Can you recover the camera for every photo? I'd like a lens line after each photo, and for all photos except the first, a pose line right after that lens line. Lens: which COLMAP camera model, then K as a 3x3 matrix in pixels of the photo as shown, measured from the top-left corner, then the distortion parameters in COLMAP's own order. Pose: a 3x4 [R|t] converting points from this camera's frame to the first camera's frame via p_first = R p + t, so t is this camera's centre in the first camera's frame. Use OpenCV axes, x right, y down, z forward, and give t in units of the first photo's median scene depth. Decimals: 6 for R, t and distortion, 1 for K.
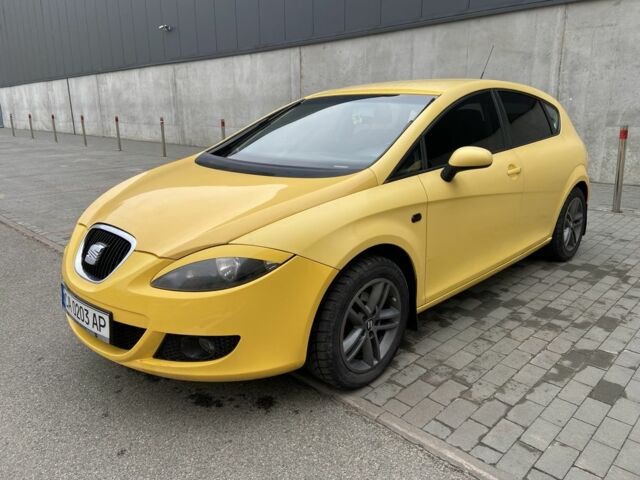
lens RADIAL K [[477.6, 0, 311.1], [0, 477.6, 241.7], [0, 0, 1]] dist [0.114457, -0.144170]
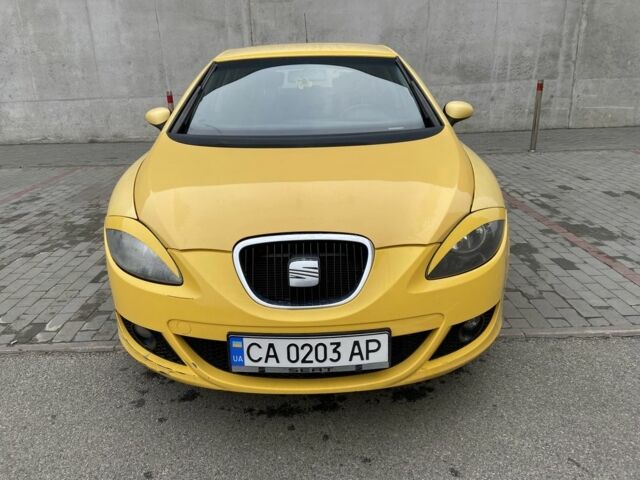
lens RADIAL K [[477.6, 0, 311.1], [0, 477.6, 241.7], [0, 0, 1]] dist [0.114457, -0.144170]
pose [[0.701866, -0.244643, 0.668980, -0.605123], [0.206775, 0.968705, 0.137311, -0.078674], [-0.681636, 0.041954, 0.730487, 0.302216]]
